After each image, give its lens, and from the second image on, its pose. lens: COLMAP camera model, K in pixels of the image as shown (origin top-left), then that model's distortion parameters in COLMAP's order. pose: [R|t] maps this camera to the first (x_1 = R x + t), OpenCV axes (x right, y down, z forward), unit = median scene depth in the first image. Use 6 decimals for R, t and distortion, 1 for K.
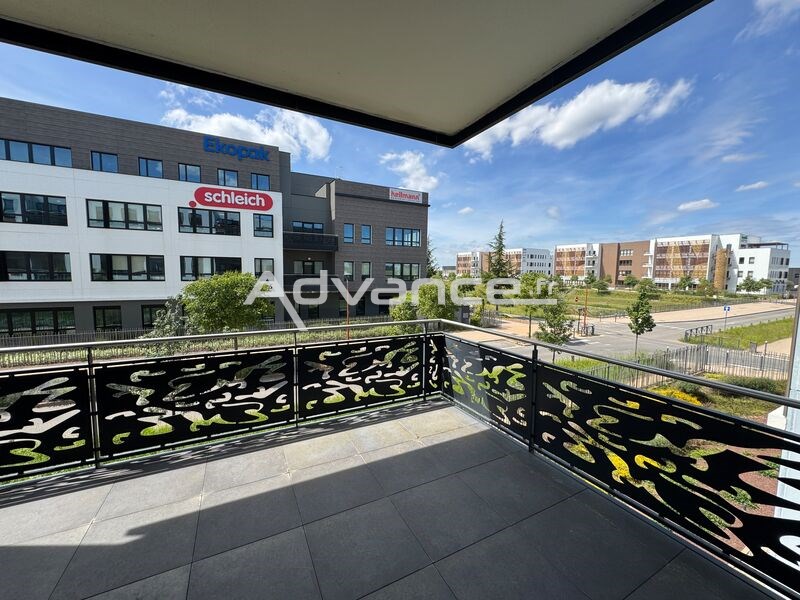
lens RADIAL K [[318.8, 0, 405.2], [0, 318.8, 298.8], [0, 0, 1]] dist [-0.004235, 0.000355]
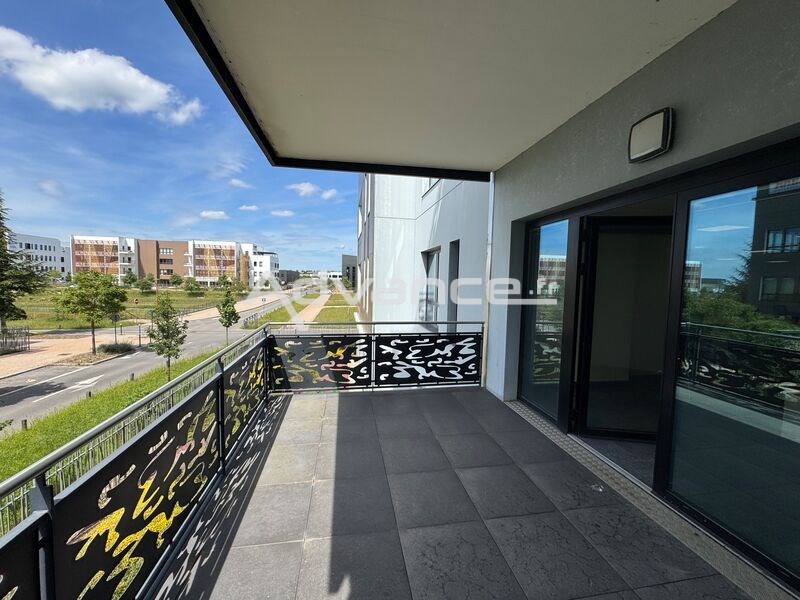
lens RADIAL K [[318.8, 0, 399.0], [0, 318.8, 298.9], [0, 0, 1]] dist [-0.004235, 0.000355]
pose [[0.306197, -0.065518, 0.949711, -0.086205], [0.060668, 0.996944, 0.049216, -0.004642], [-0.950033, 0.042548, 0.309236, 0.028859]]
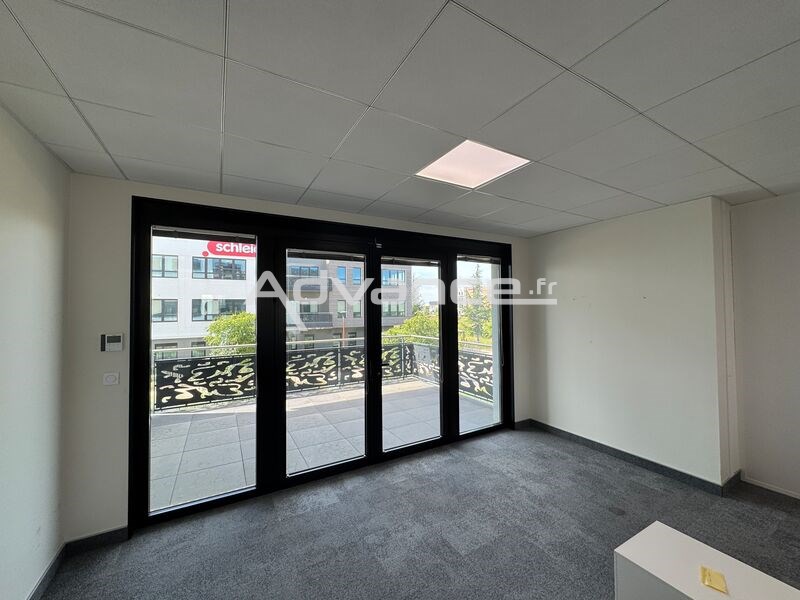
lens RADIAL K [[318.8, 0, 400.8], [0, 318.8, 301.7], [0, 0, 1]] dist [-0.004235, 0.000355]
pose [[0.999407, -0.023104, 0.025544, 0.000848], [0.025610, 0.994394, -0.102587, 0.006652], [-0.023031, 0.103180, 0.994396, -0.101171]]
